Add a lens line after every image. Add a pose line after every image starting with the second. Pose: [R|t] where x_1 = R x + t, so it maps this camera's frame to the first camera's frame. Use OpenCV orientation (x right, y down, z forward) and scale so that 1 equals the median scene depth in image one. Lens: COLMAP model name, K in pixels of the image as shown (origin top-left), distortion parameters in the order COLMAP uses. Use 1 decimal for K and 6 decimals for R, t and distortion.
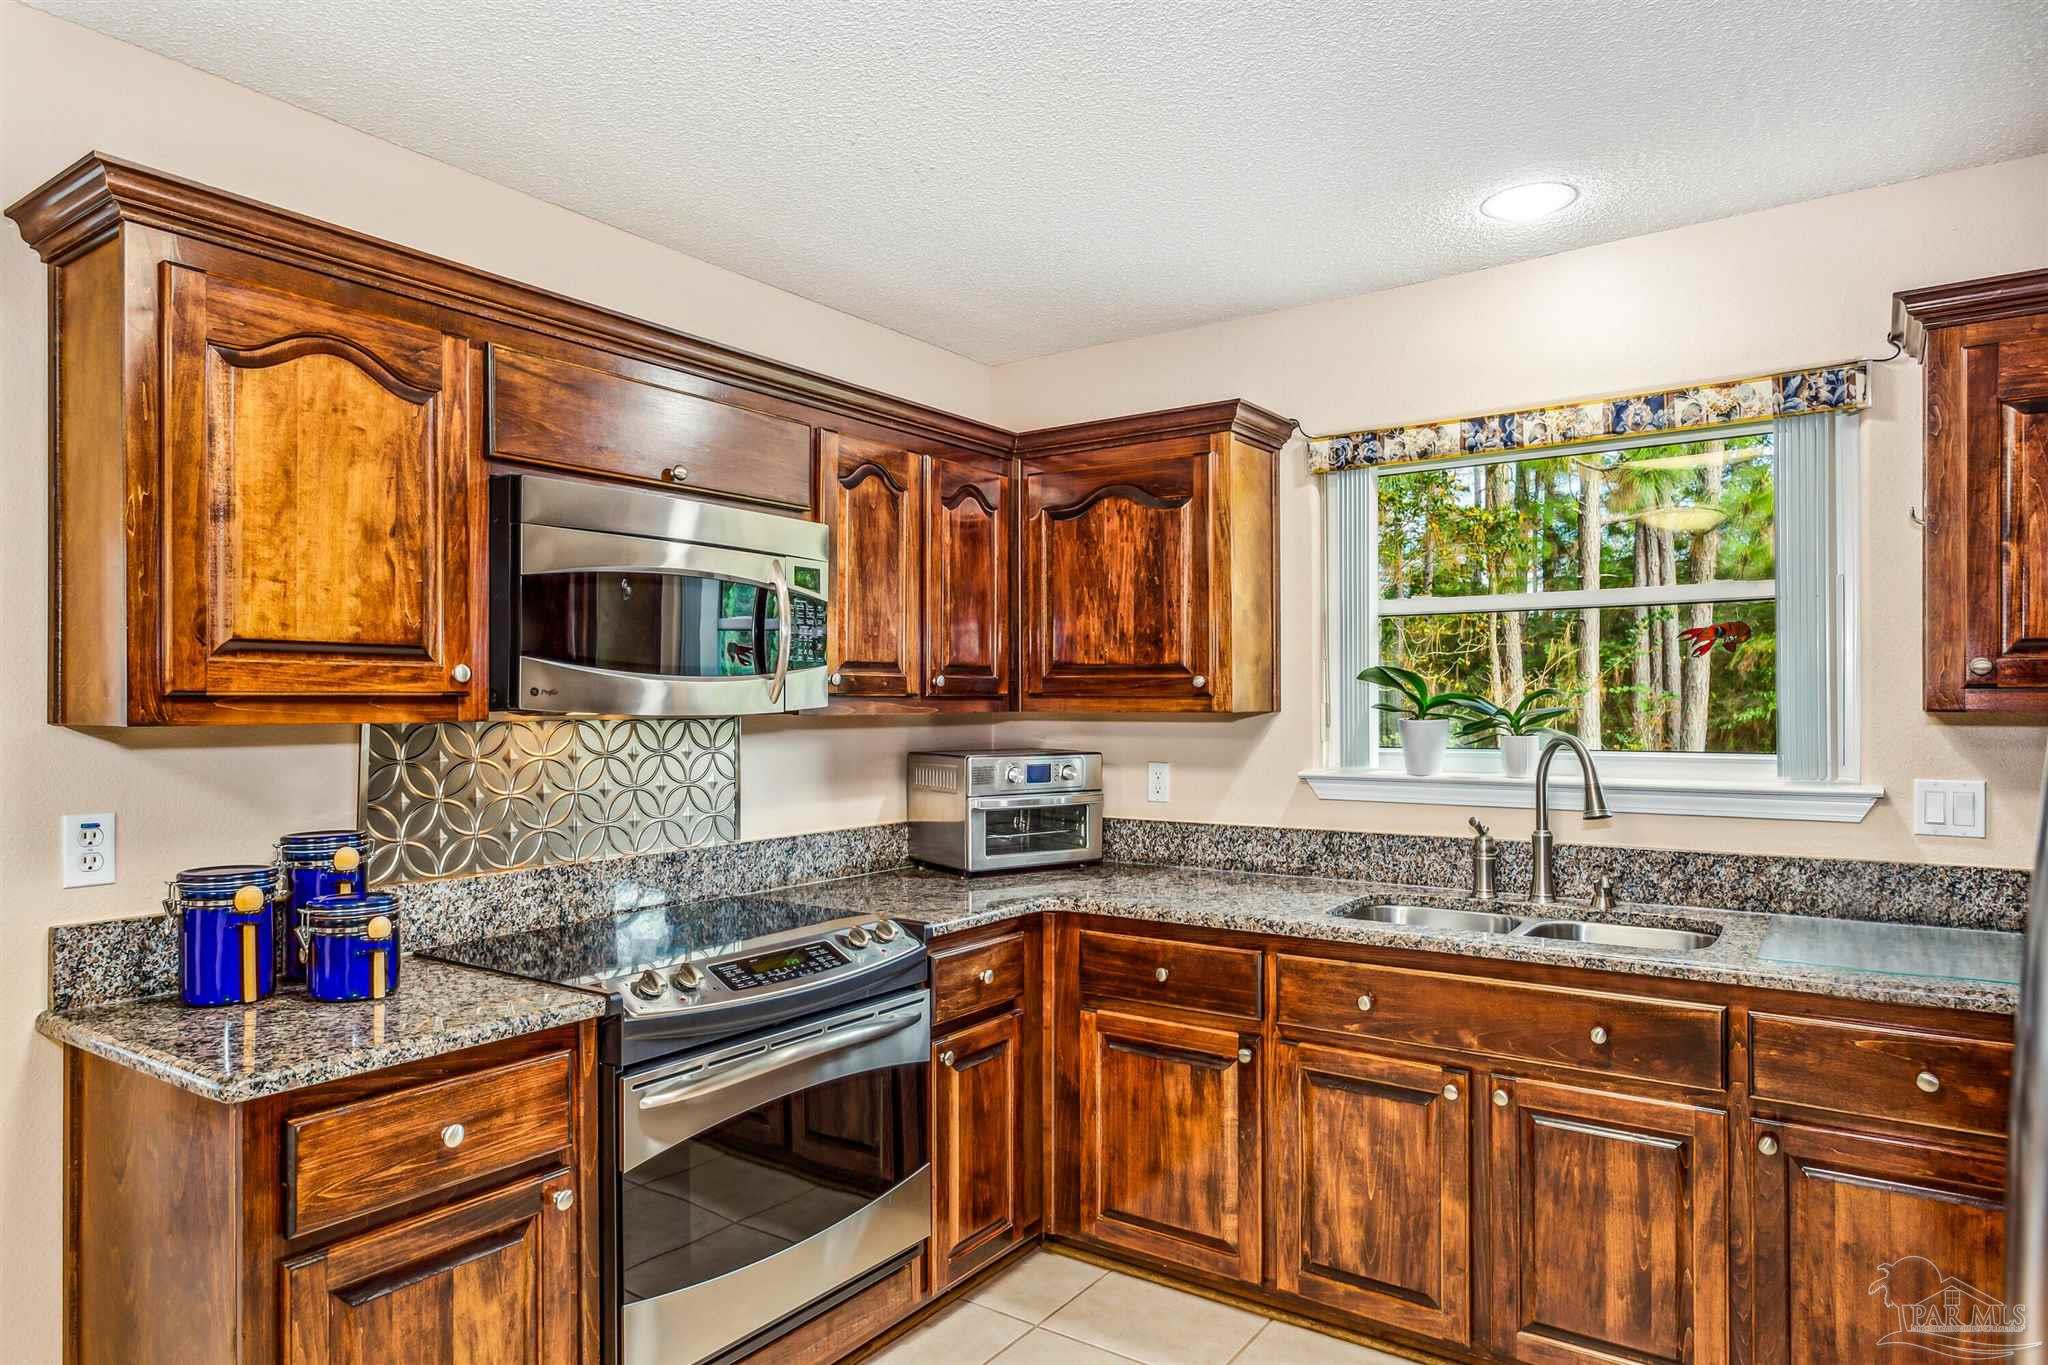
lens RADIAL K [[1218.3, 0, 1017.6], [0, 1218.3, 700.3], [0, 0, 1]] dist [0.000016, 0.004969]
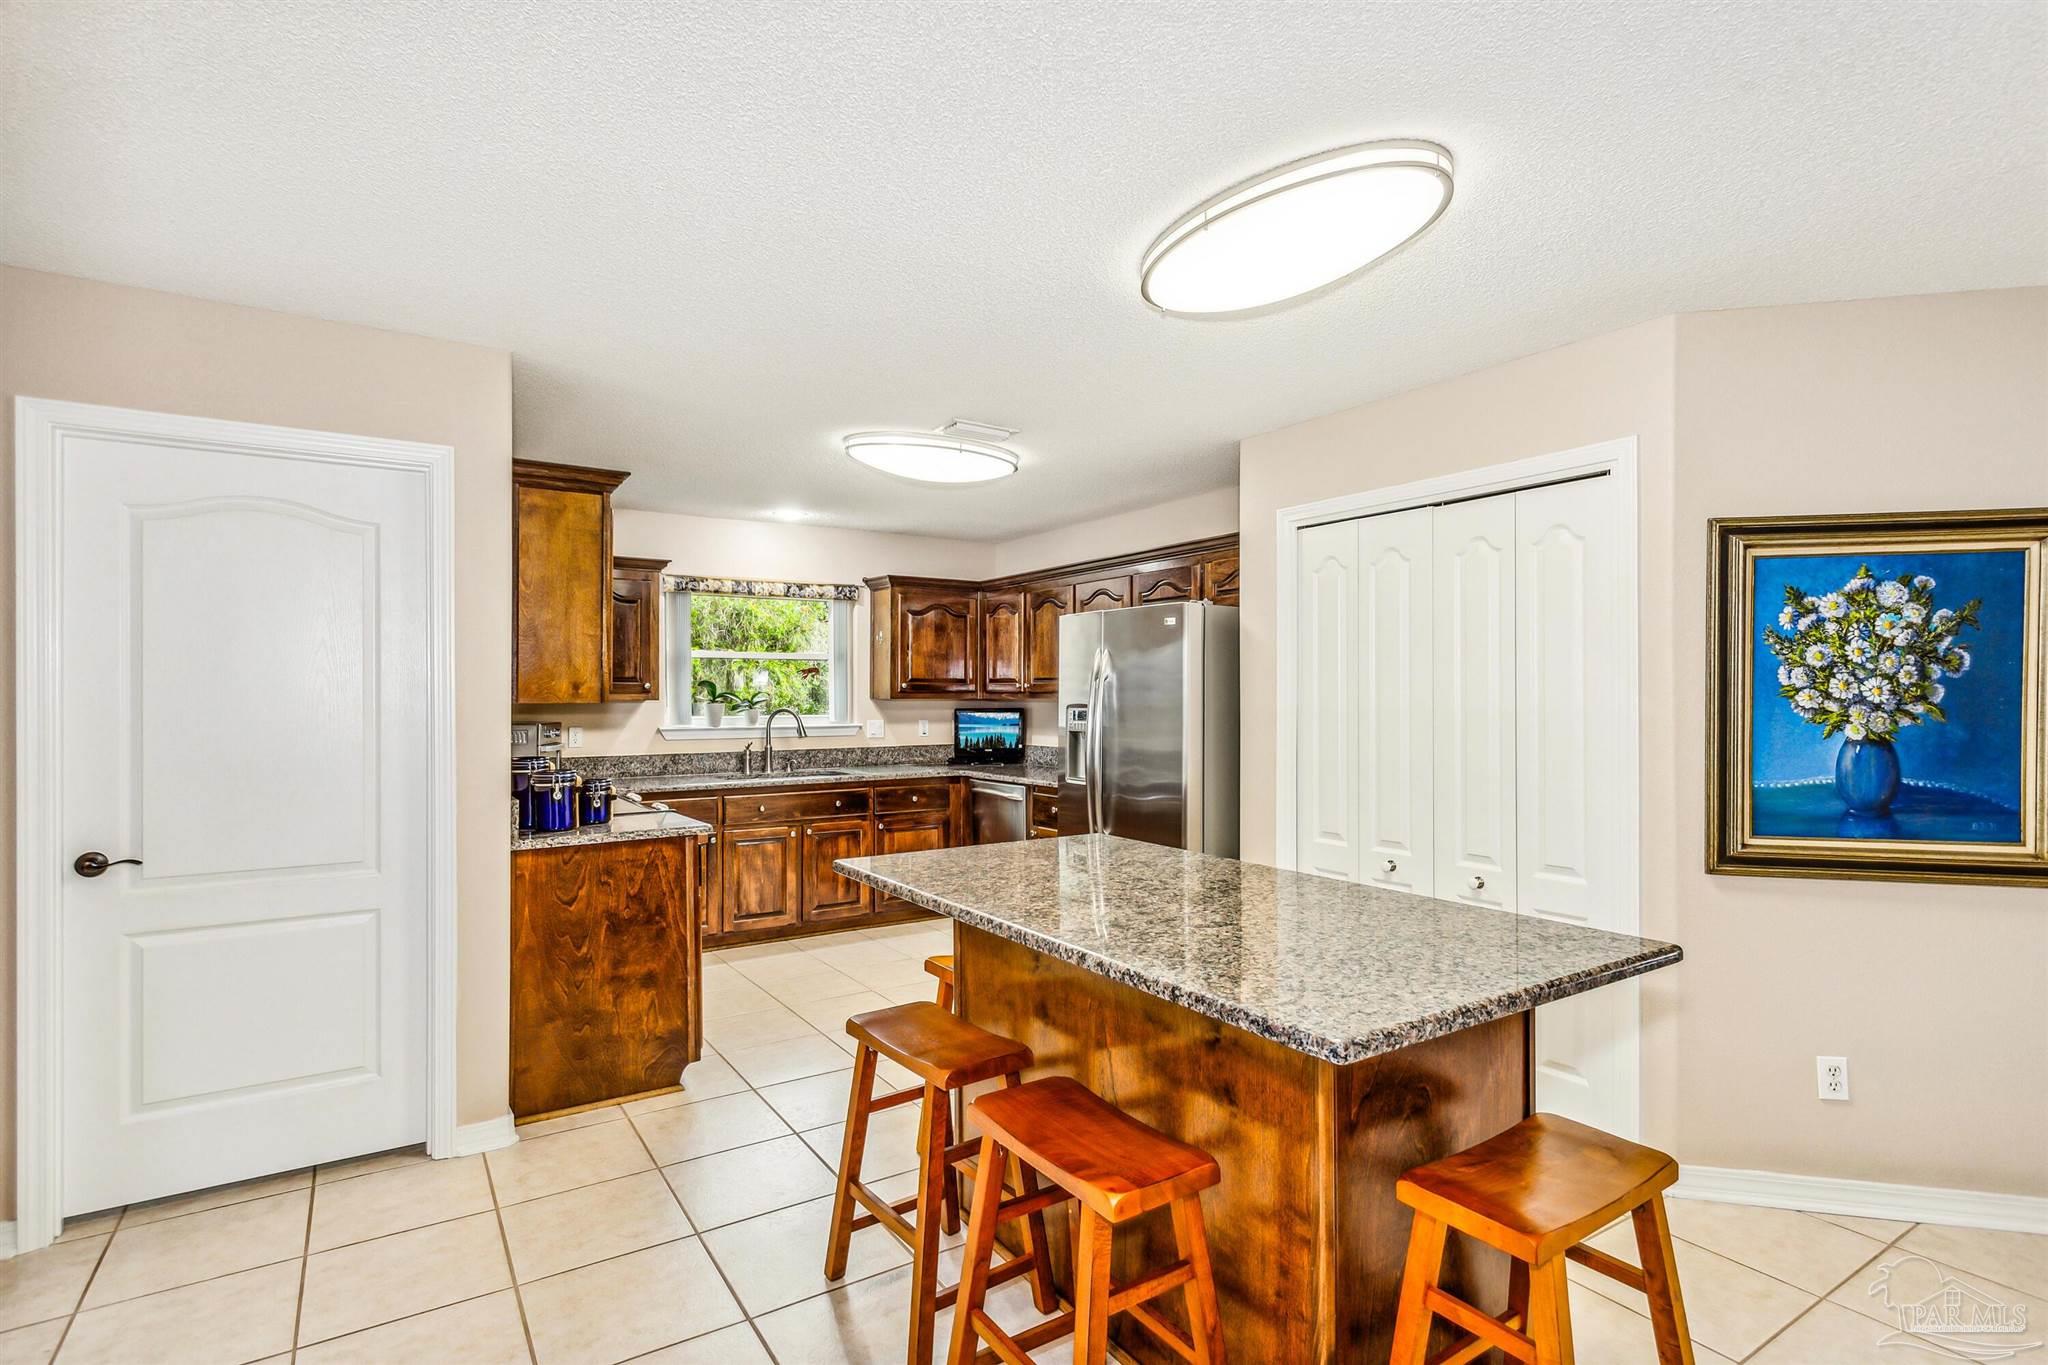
lens RADIAL K [[1005.2, 0, 993.7], [0, 1005.2, 693.7], [0, 0, 1]] dist [0.009272, -0.000812]
pose [[0.397922, 0.005031, 0.917406, -1.366111], [0.000432, 0.999984, -0.005671, 0.009645], [-0.917419, 0.002653, 0.397913, -0.298727]]
